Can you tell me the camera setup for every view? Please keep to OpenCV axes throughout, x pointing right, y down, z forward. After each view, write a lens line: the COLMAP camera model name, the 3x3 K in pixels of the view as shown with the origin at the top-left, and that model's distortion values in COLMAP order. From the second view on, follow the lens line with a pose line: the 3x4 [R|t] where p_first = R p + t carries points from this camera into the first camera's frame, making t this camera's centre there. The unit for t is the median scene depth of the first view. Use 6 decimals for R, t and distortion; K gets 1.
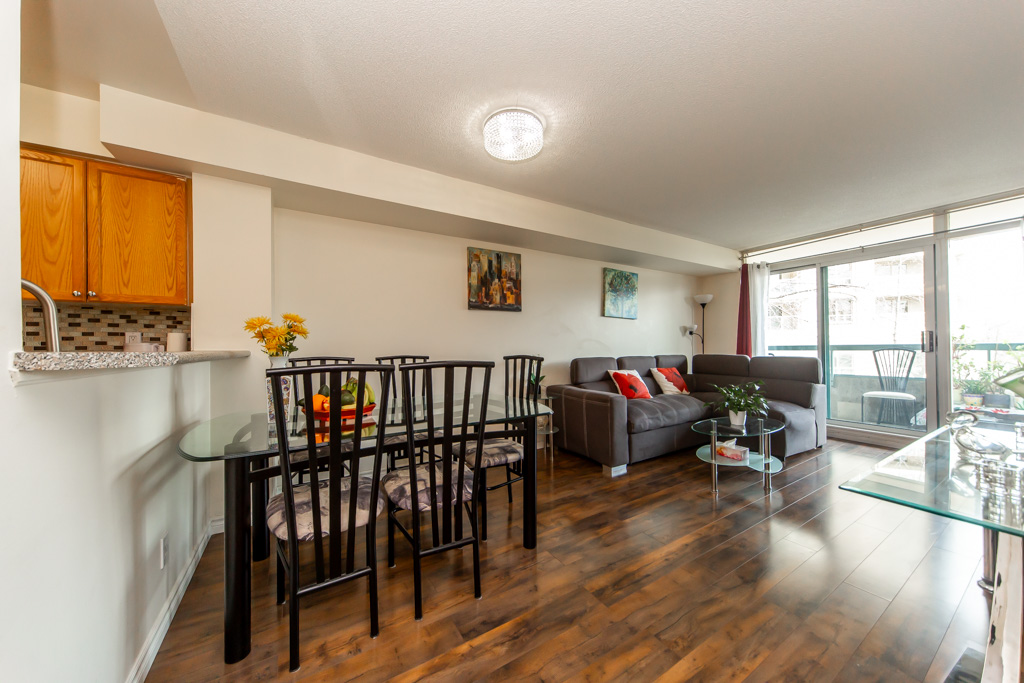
lens RADIAL K [[349.2, 0, 511.6], [0, 349.2, 345.3], [0, 0, 1]] dist [0.002257, -0.000216]
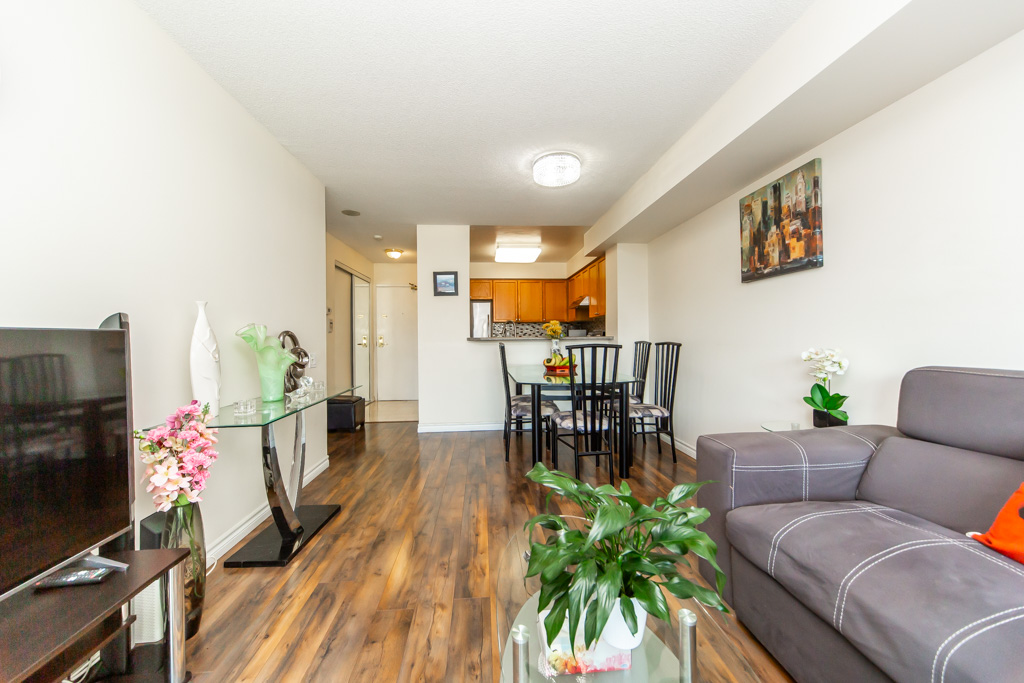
lens RADIAL K [[365.3, 0, 511.2], [0, 365.3, 338.4], [0, 0, 1]] dist [0.000349, 0.000021]
pose [[-0.454482, 0.019151, -0.890550, 0.747393], [0.020954, 0.999722, 0.010805, -0.003273], [0.890509, -0.013750, -0.454757, 0.849883]]
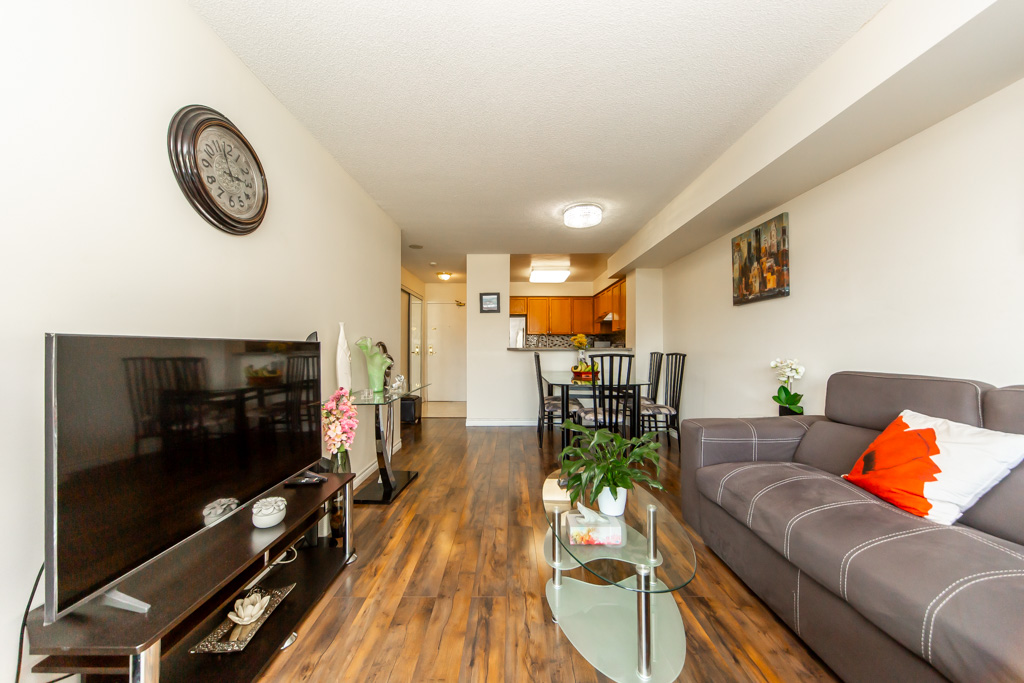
lens RADIAL K [[352.3, 0, 513.2], [0, 352.3, 345.1], [0, 0, 1]] dist [0.001260, -0.000016]
pose [[-0.521988, 0.006615, -0.852927, 0.914590], [0.012422, 0.999923, 0.000152, -0.006025], [0.852862, -0.010516, -0.522030, 0.919405]]
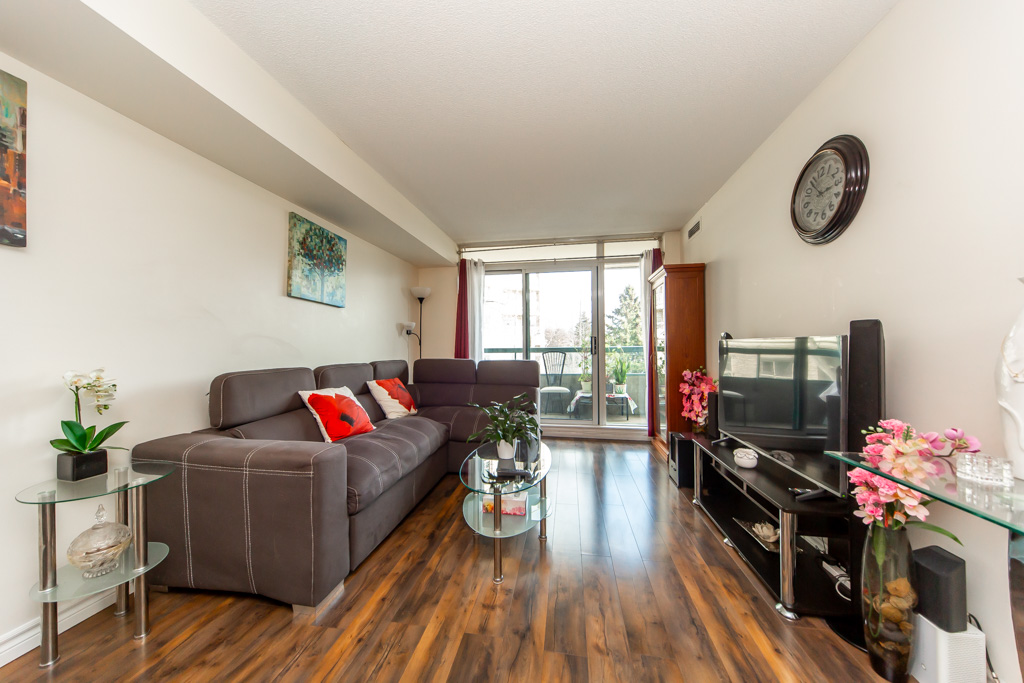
lens RADIAL K [[352.3, 0, 513.2], [0, 352.3, 345.1], [0, 0, 1]] dist [0.001260, -0.000016]
pose [[0.655429, 0.010466, 0.755184, 0.083570], [-0.004381, 0.999940, -0.010056, 0.001827], [-0.755244, 0.003283, 0.655436, 0.413084]]
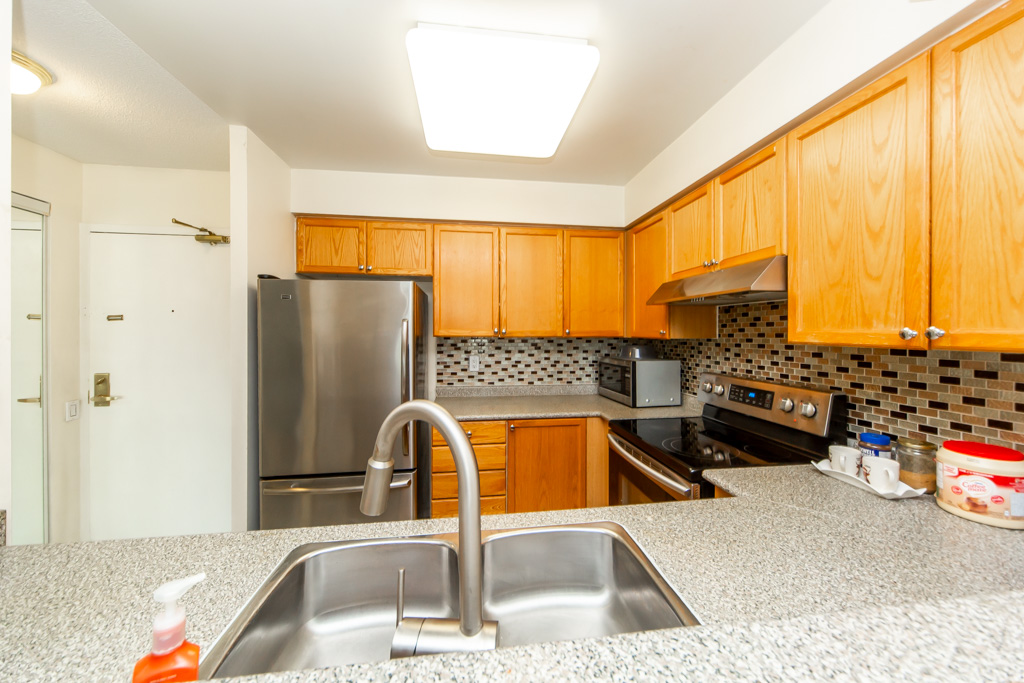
lens RADIAL K [[355.9, 0, 513.6], [0, 355.9, 332.1], [0, 0, 1]] dist [0.000464, 0.000019]
pose [[-0.400181, 0.015235, -0.916309, -0.281539], [0.009458, 0.999877, 0.012494, -0.081589], [0.916387, -0.003667, -0.400276, 0.348144]]
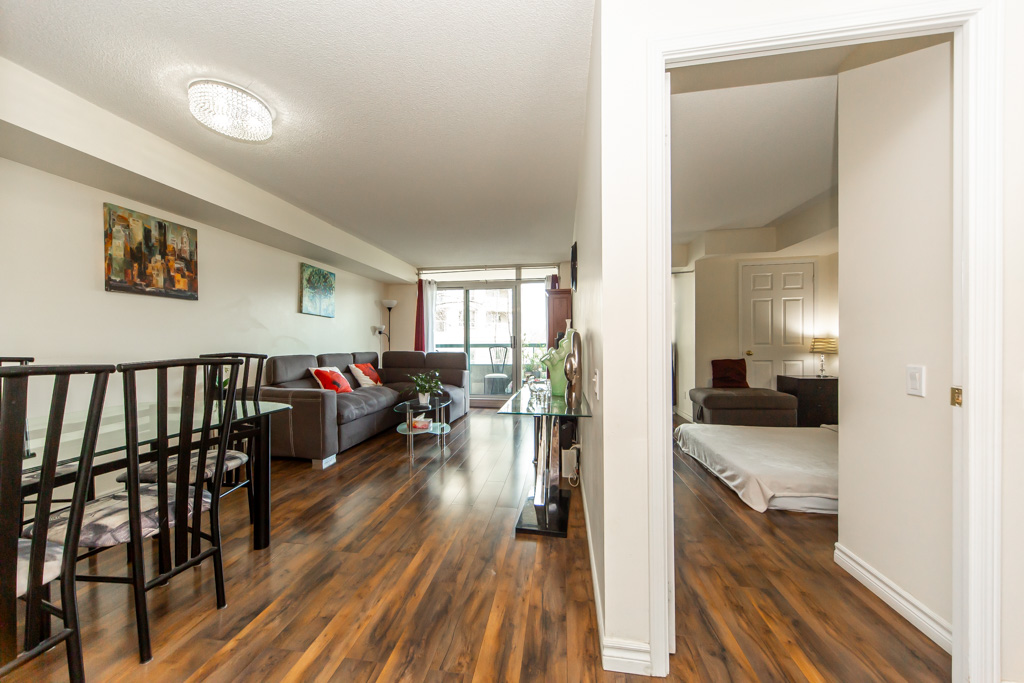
lens RADIAL K [[352.3, 0, 513.2], [0, 352.3, 345.1], [0, 0, 1]] dist [0.001260, -0.000016]
pose [[0.633563, 0.002379, 0.773687, -0.143886], [-0.006161, 0.999979, 0.001970, 0.001146], [-0.773666, -0.006015, 0.633565, -0.090890]]
